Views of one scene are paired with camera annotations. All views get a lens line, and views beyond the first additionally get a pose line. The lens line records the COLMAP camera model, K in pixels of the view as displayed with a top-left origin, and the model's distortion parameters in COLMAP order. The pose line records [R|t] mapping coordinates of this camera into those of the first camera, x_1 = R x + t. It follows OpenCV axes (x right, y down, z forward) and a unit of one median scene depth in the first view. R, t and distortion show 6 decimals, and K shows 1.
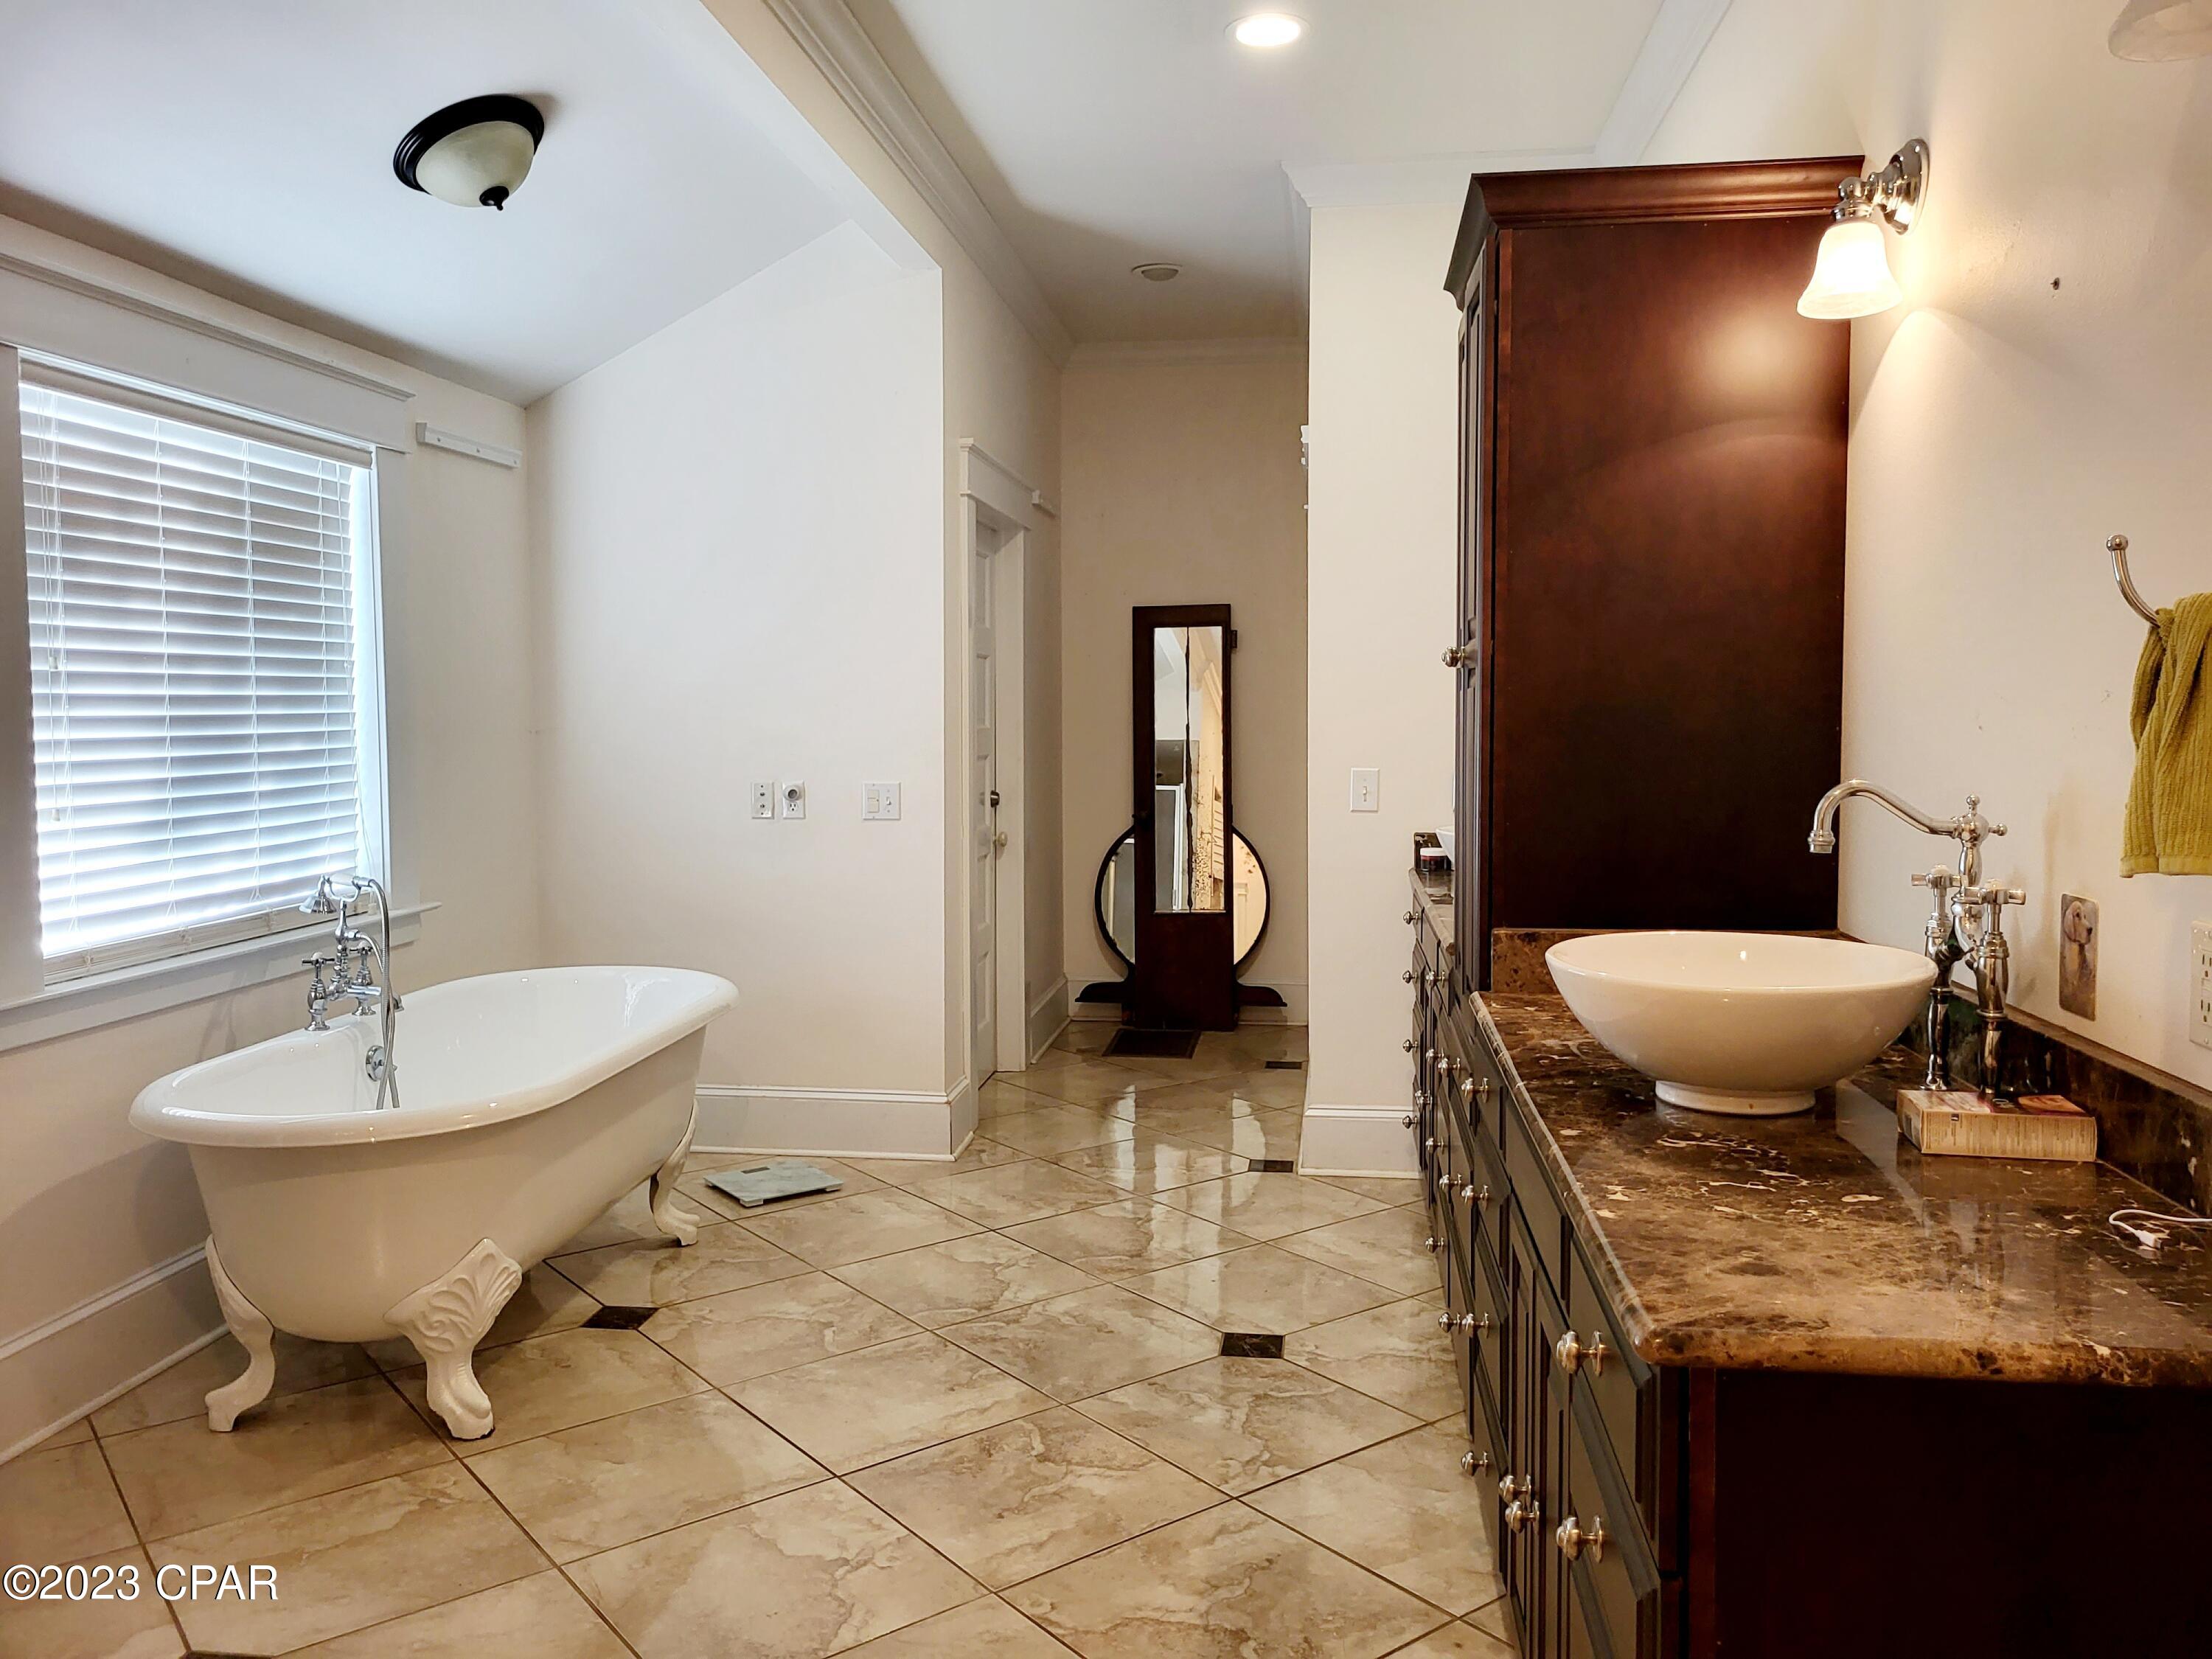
lens RADIAL K [[1677.0, 0, 1121.2], [0, 1677.0, 804.1], [0, 0, 1]] dist [0.046868, -0.043844]
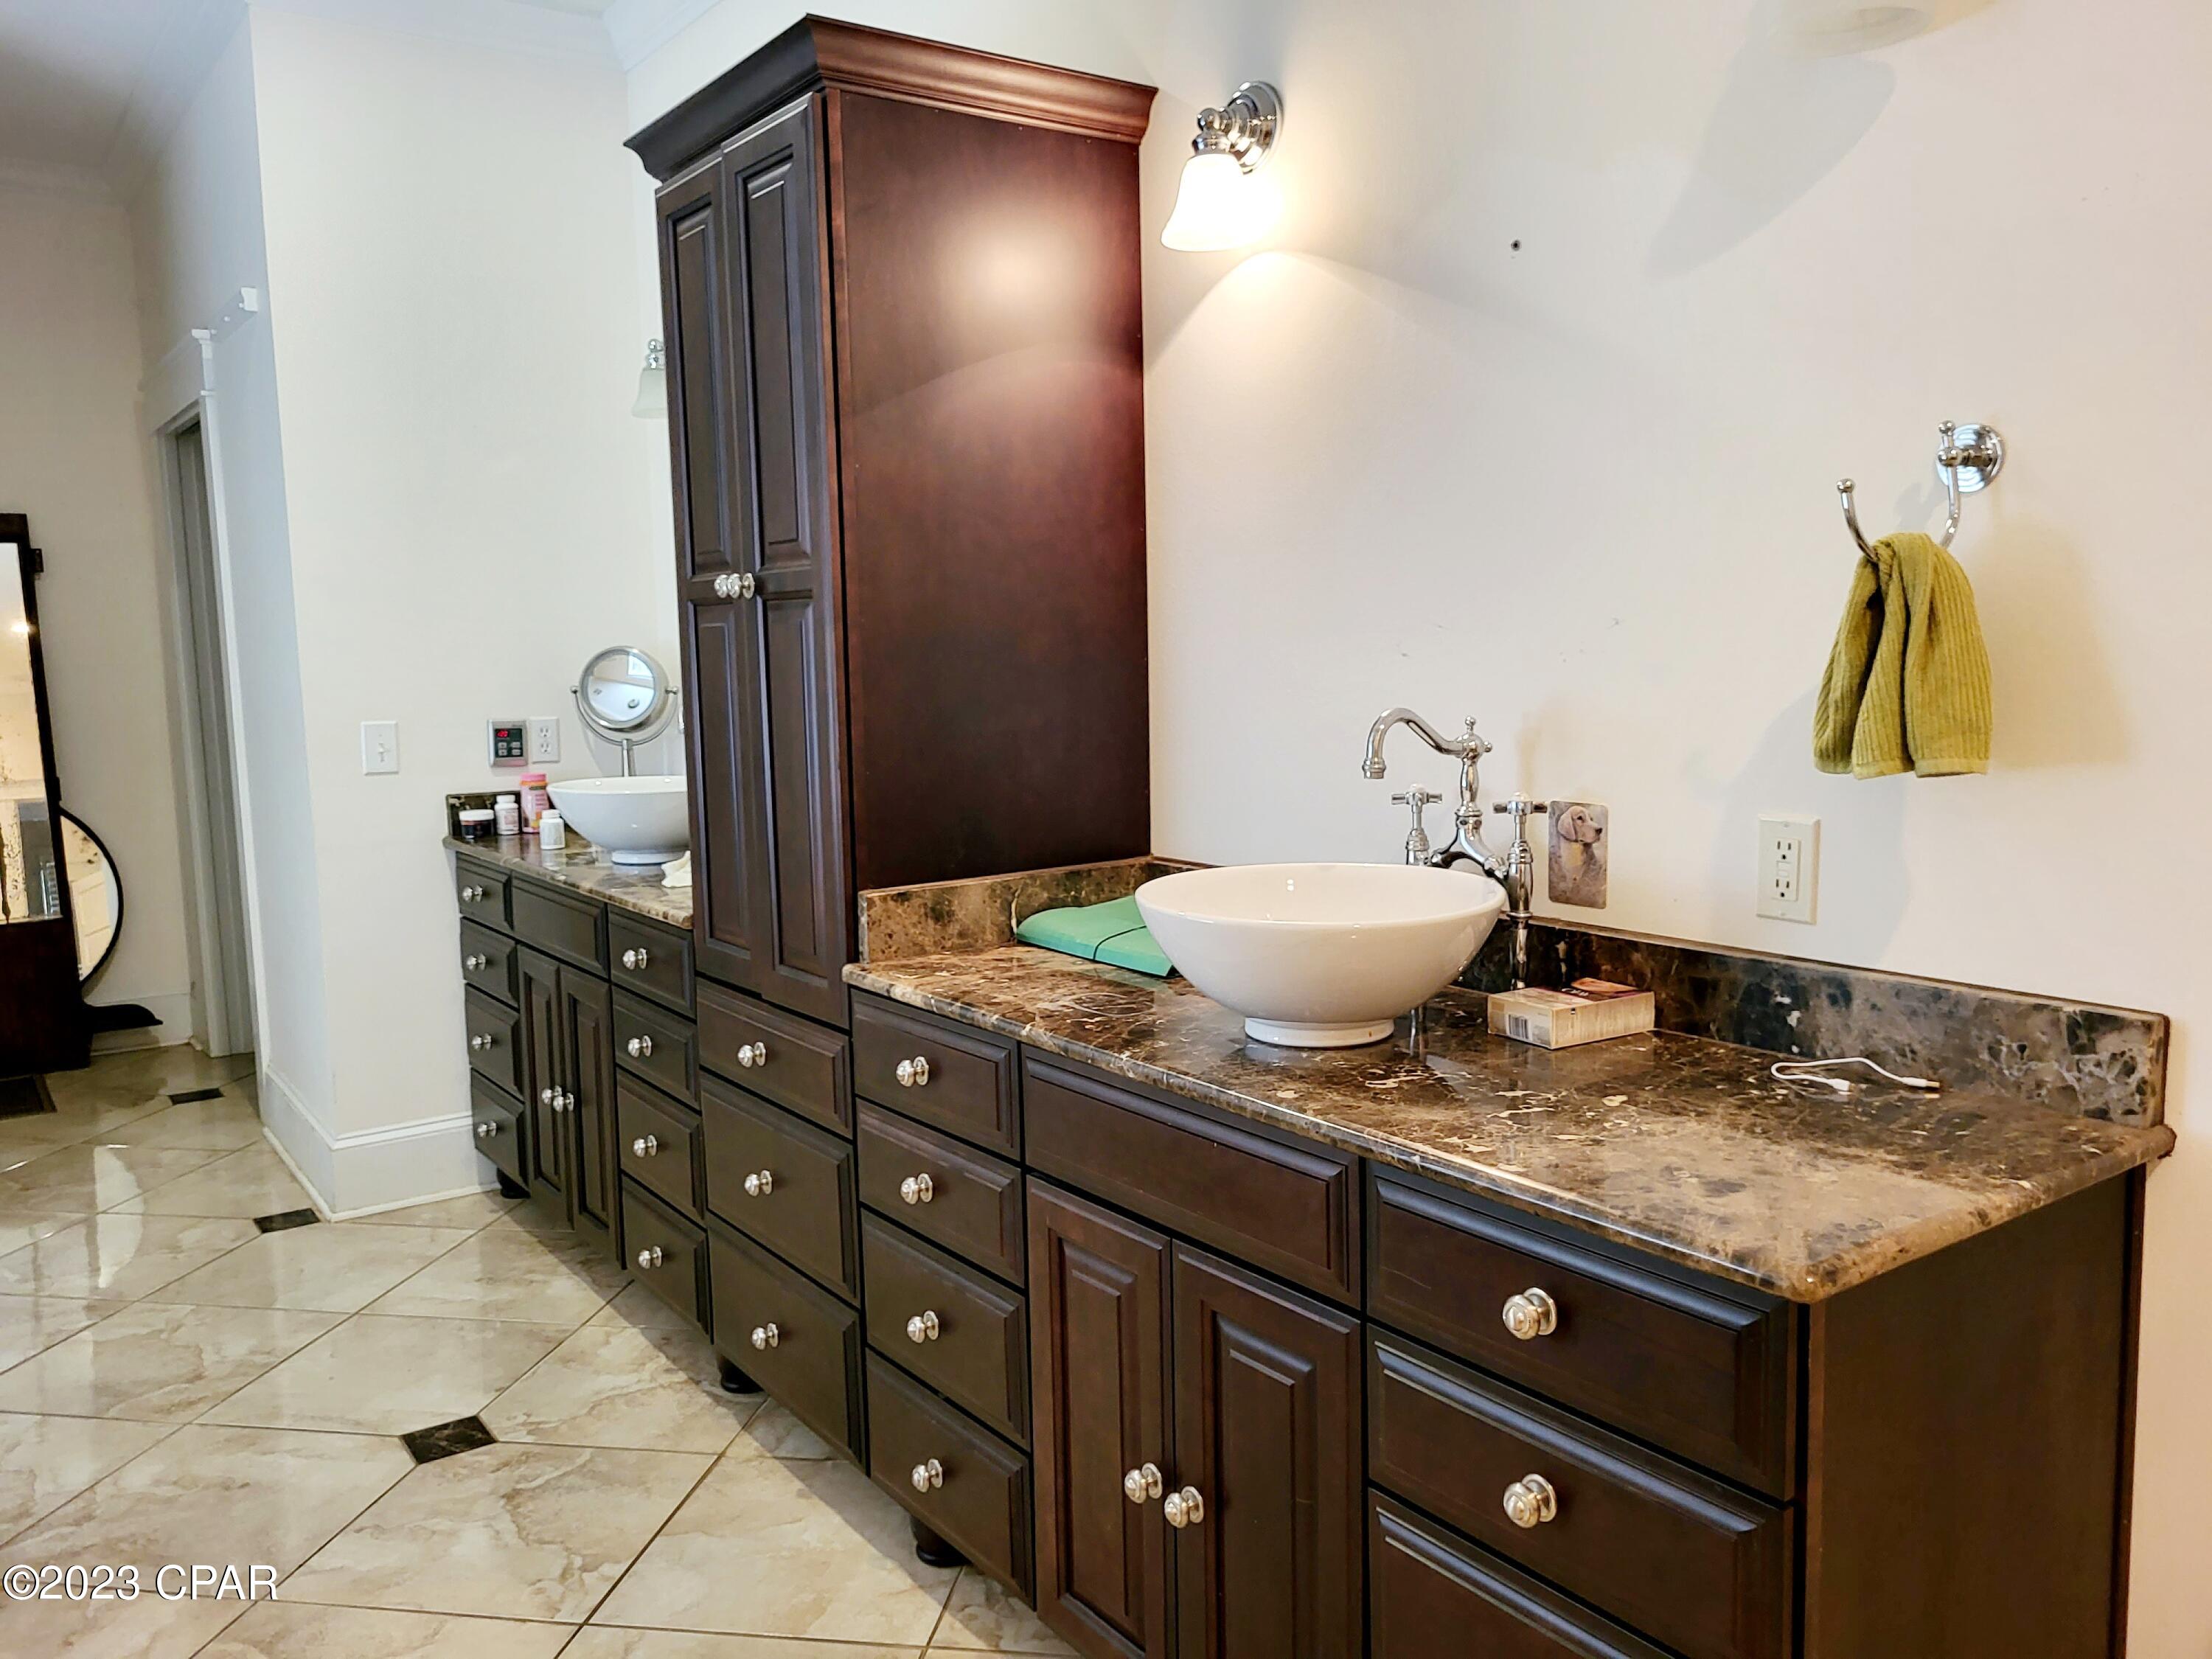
lens RADIAL K [[1706.1, 0, 1106.0], [0, 1706.1, 829.5], [0, 0, 1]] dist [0.025277, -0.006411]
pose [[0.739720, -0.089186, 0.666979, -0.406573], [0.054721, 0.995868, 0.072474, -0.025338], [-0.670687, -0.017113, 0.741543, 0.344128]]
